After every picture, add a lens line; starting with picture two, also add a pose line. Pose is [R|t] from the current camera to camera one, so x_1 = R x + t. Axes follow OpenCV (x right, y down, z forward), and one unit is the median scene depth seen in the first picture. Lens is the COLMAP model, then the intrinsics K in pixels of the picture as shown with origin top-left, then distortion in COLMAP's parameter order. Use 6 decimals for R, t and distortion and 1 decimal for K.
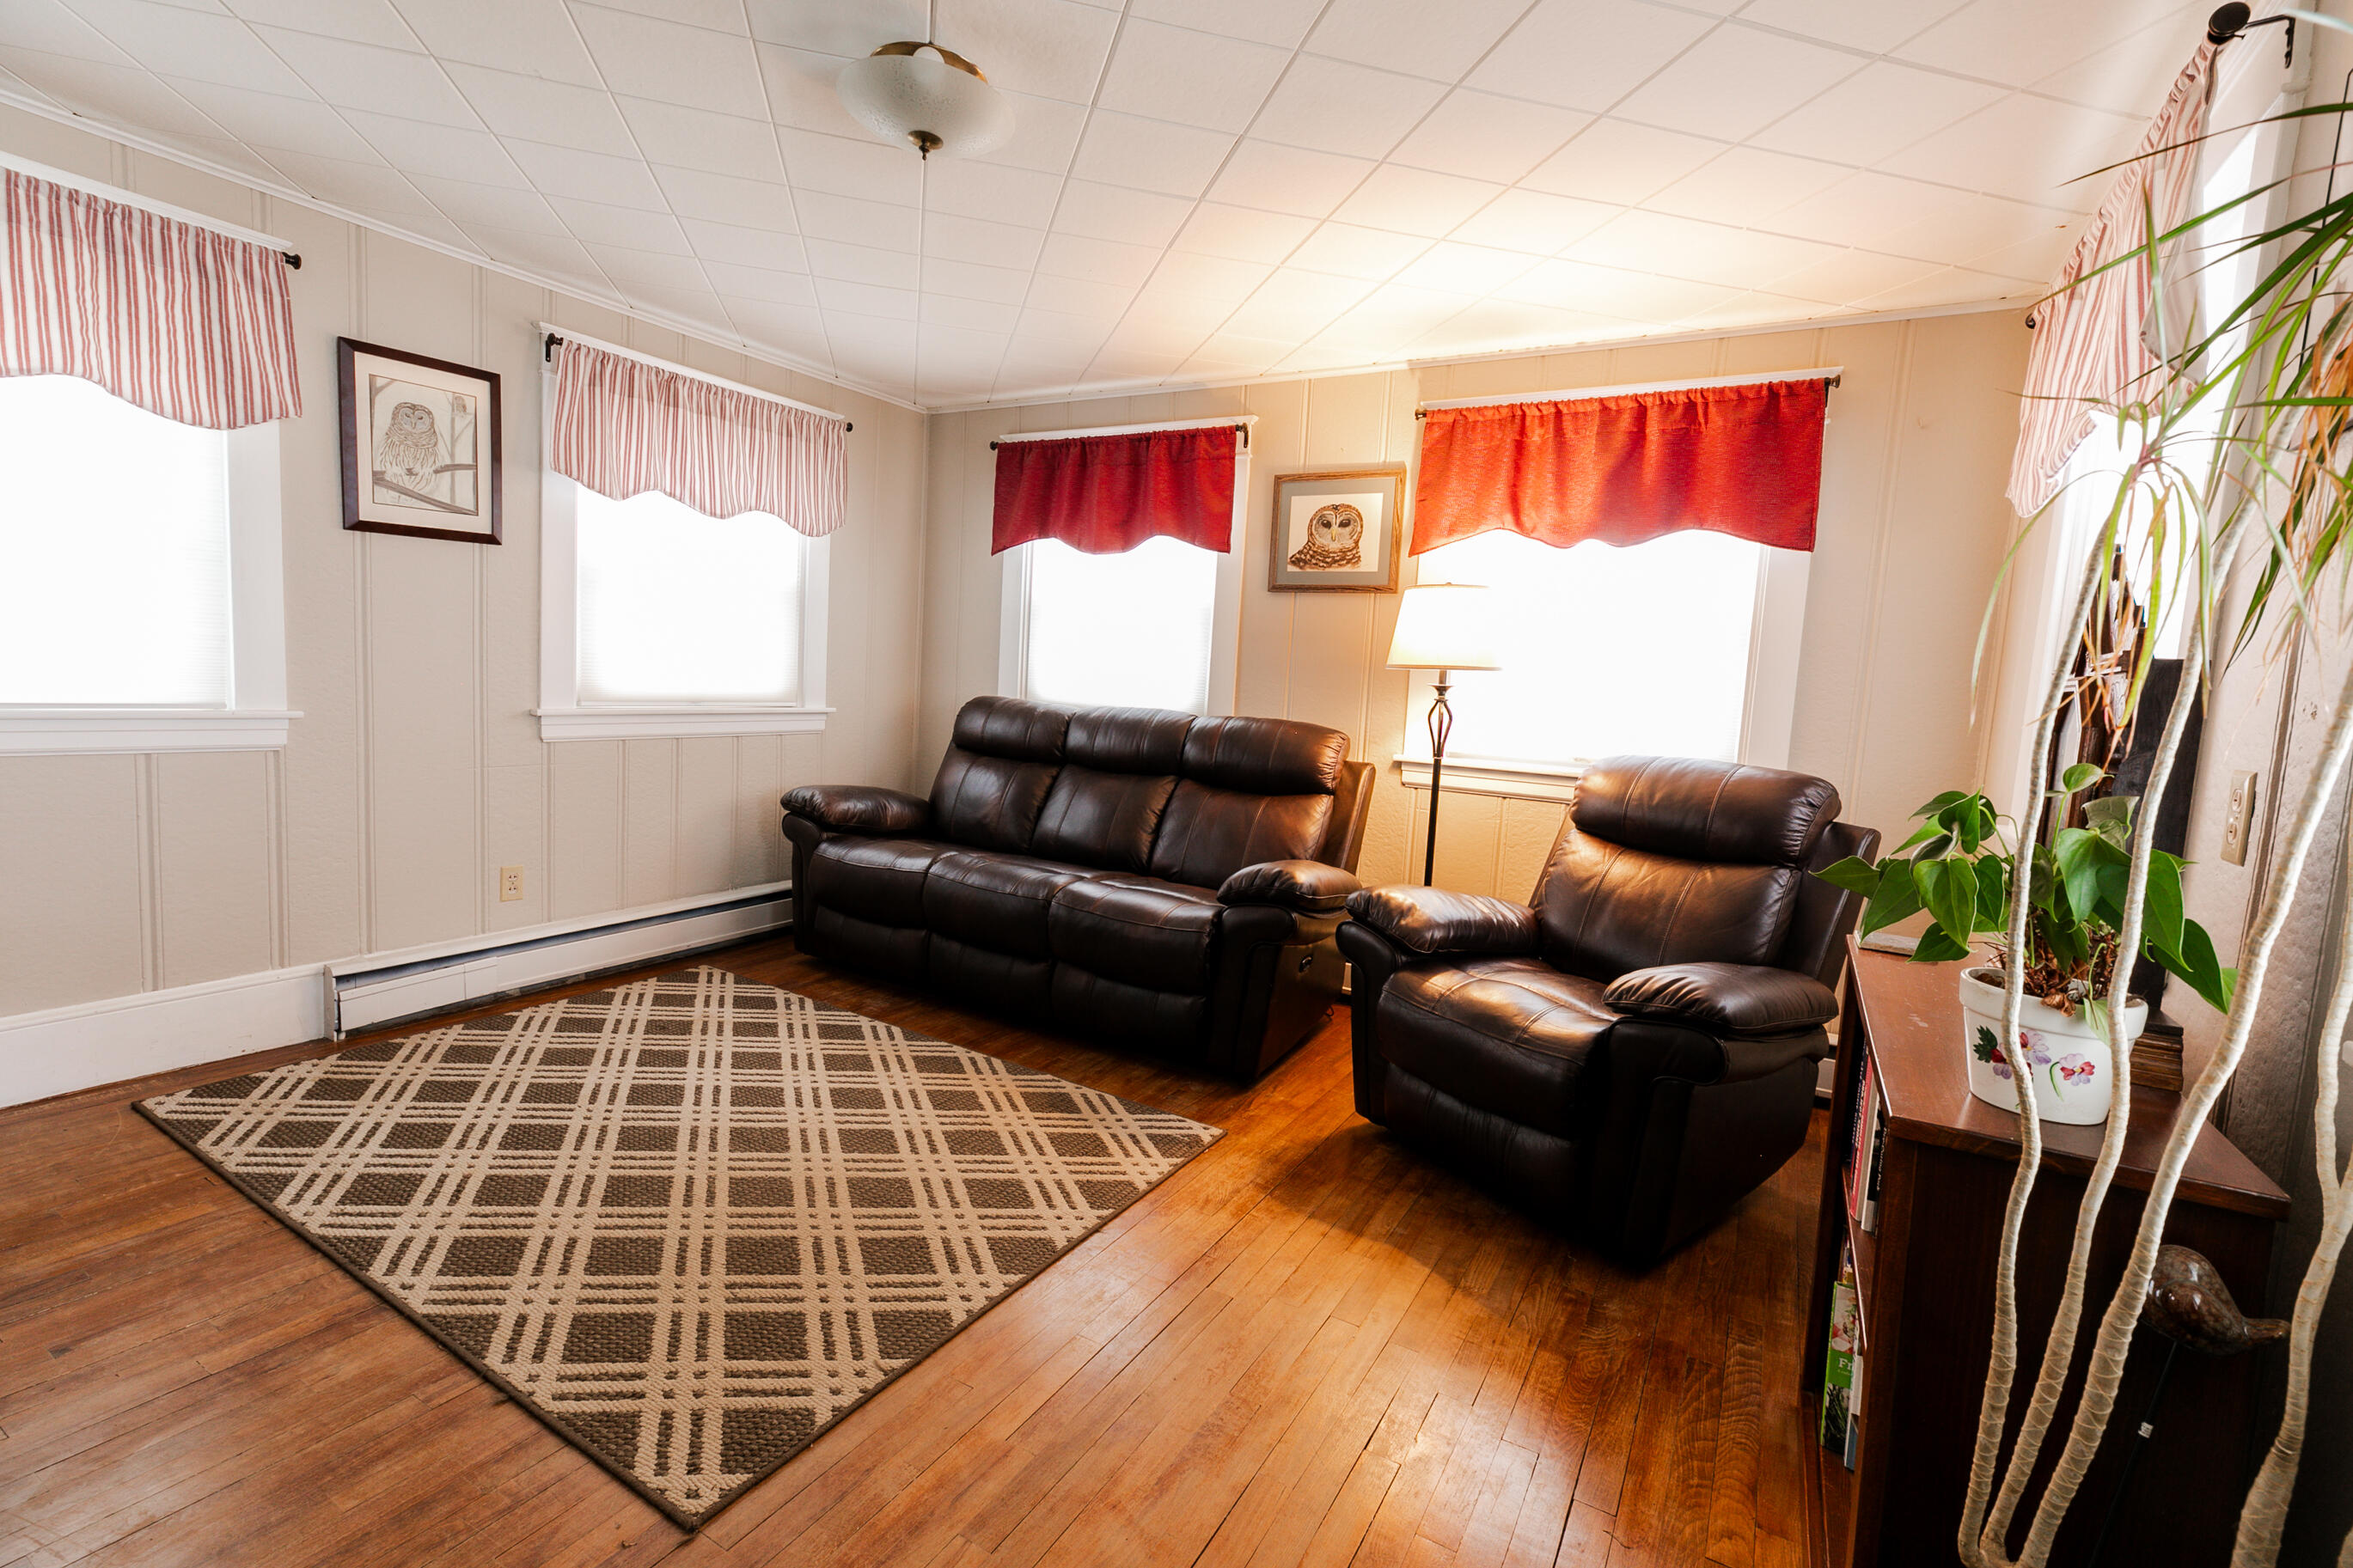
lens RADIAL K [[1038.0, 0, 1170.3], [0, 1038.0, 777.4], [0, 0, 1]] dist [-0.000678, 0.000167]
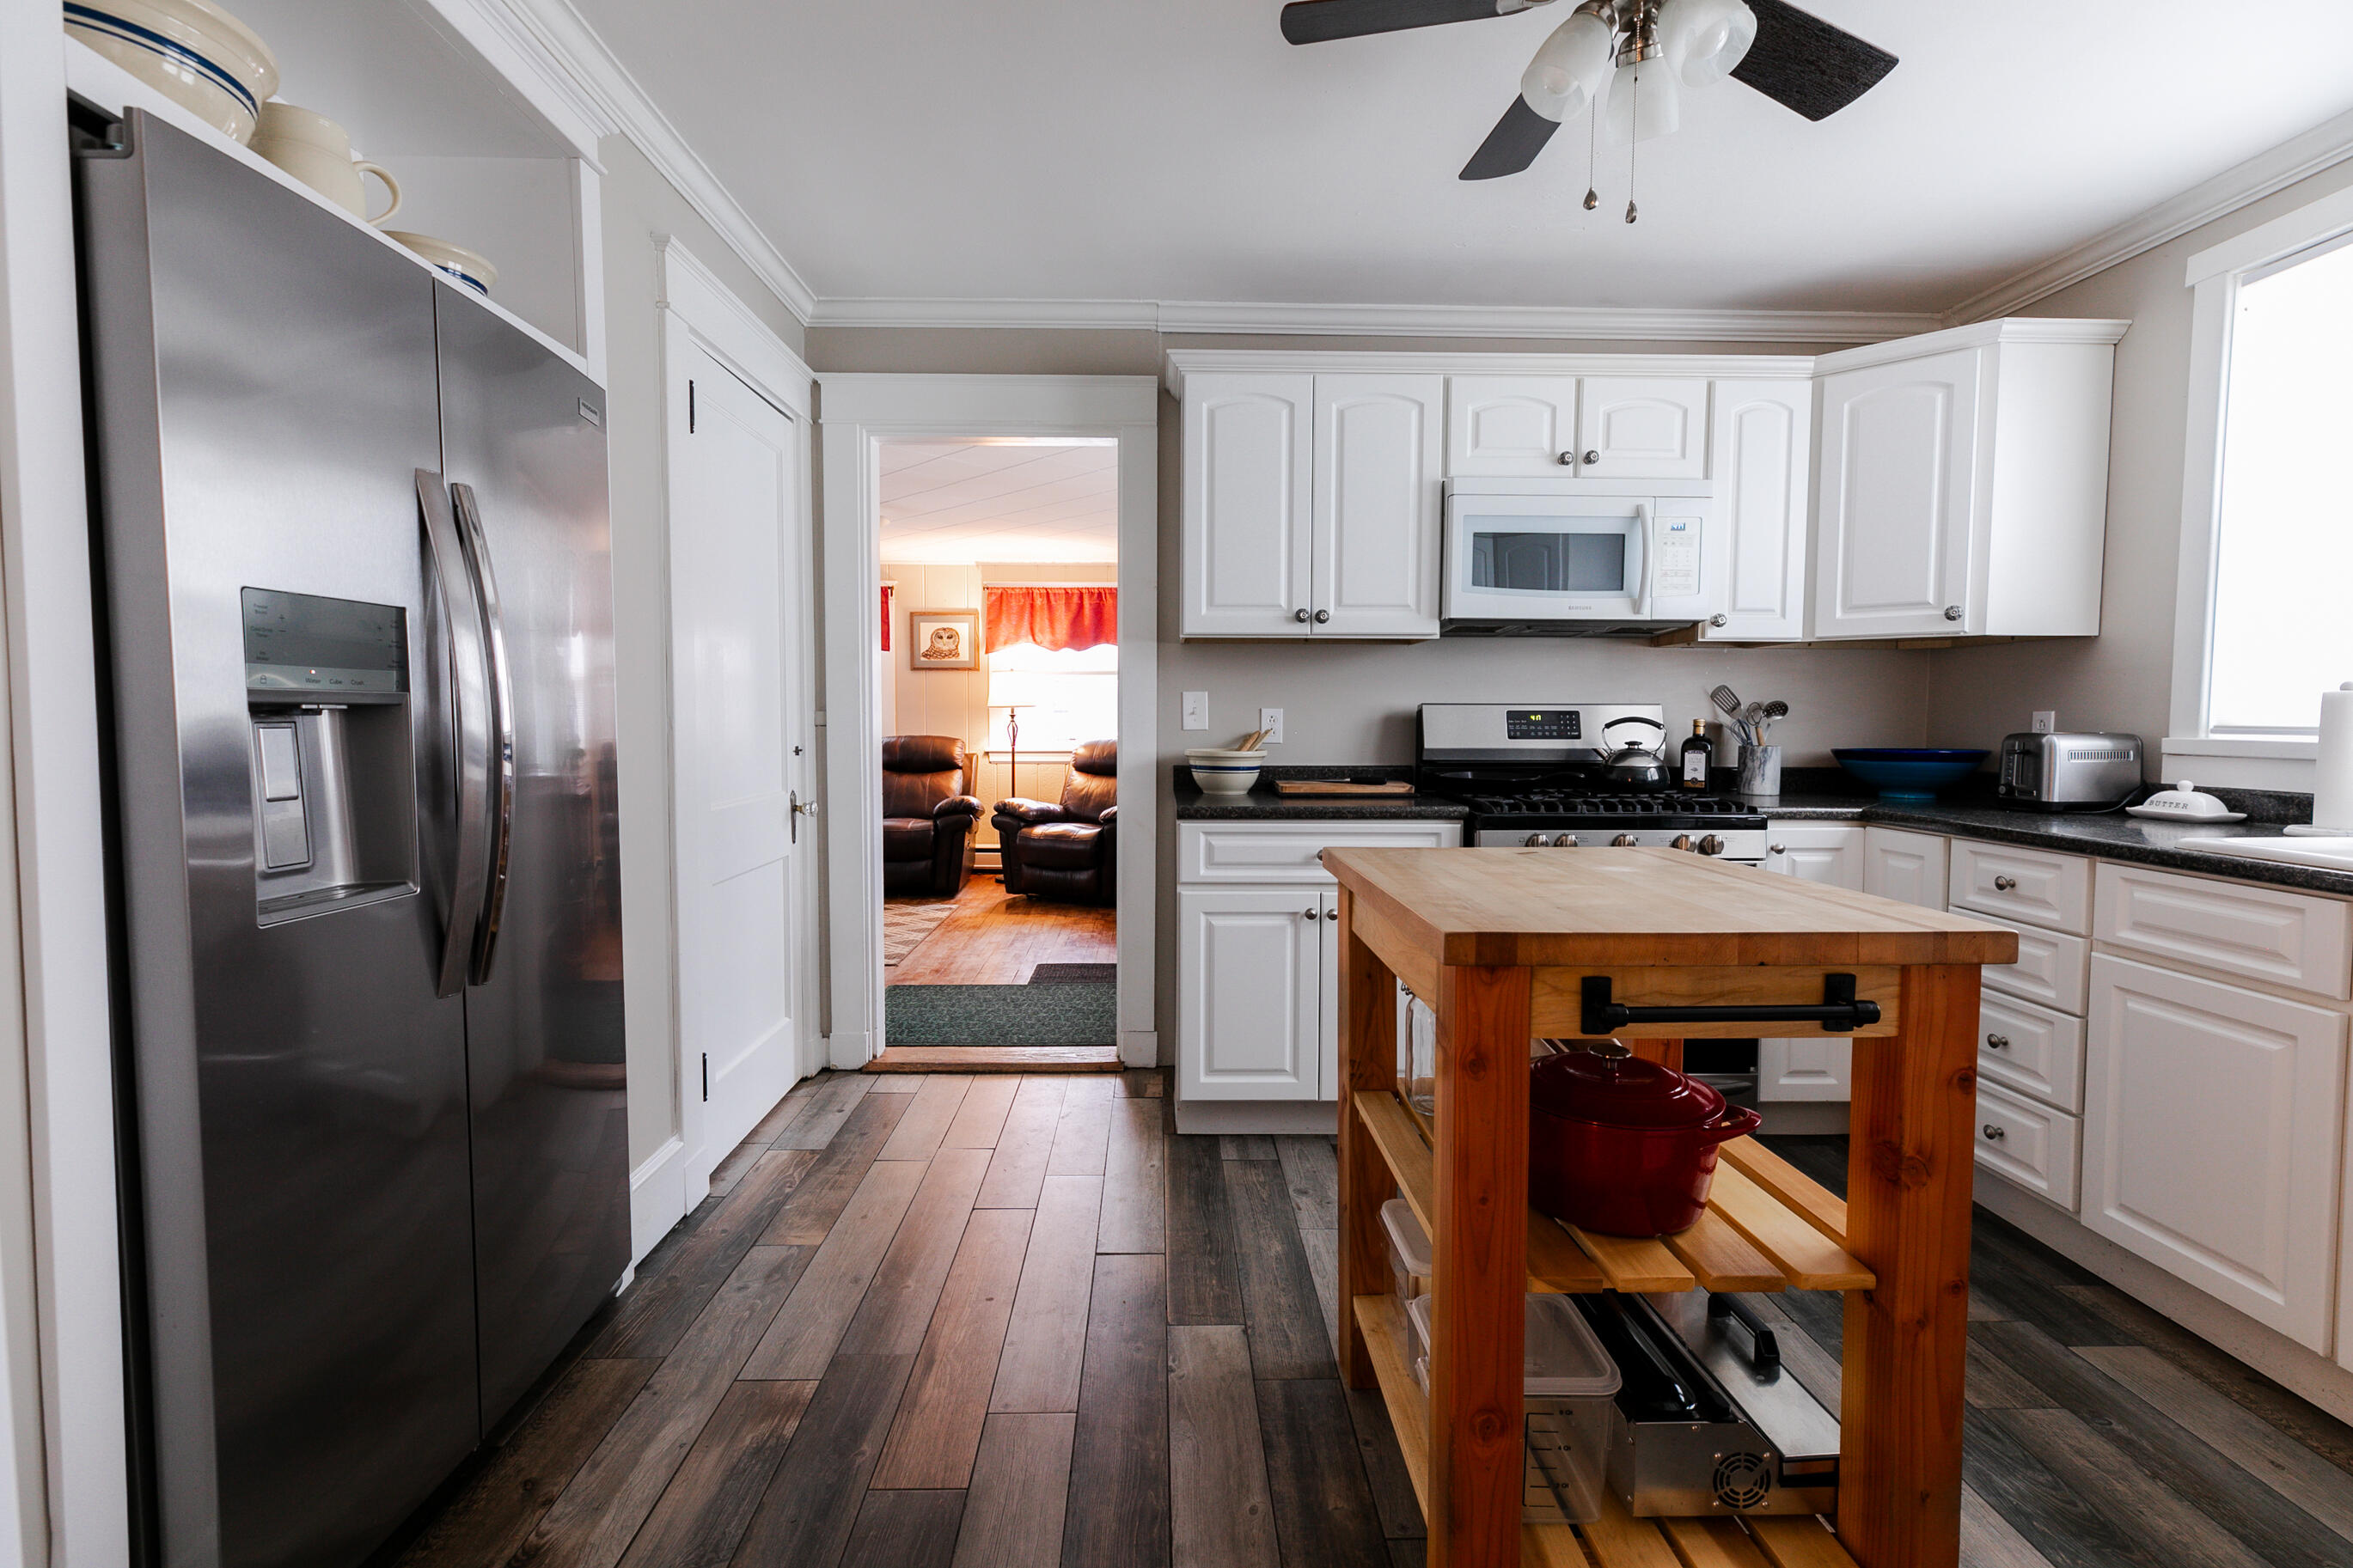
lens RADIAL K [[1038.0, 0, 1173.5], [0, 1038.0, 775.5], [0, 0, 1]] dist [-0.000678, 0.000167]
pose [[0.848435, -0.084617, 0.522493, -0.579451], [0.099891, 0.994998, -0.001067, 0.074617], [-0.519789, 0.053097, 0.852643, -1.003160]]
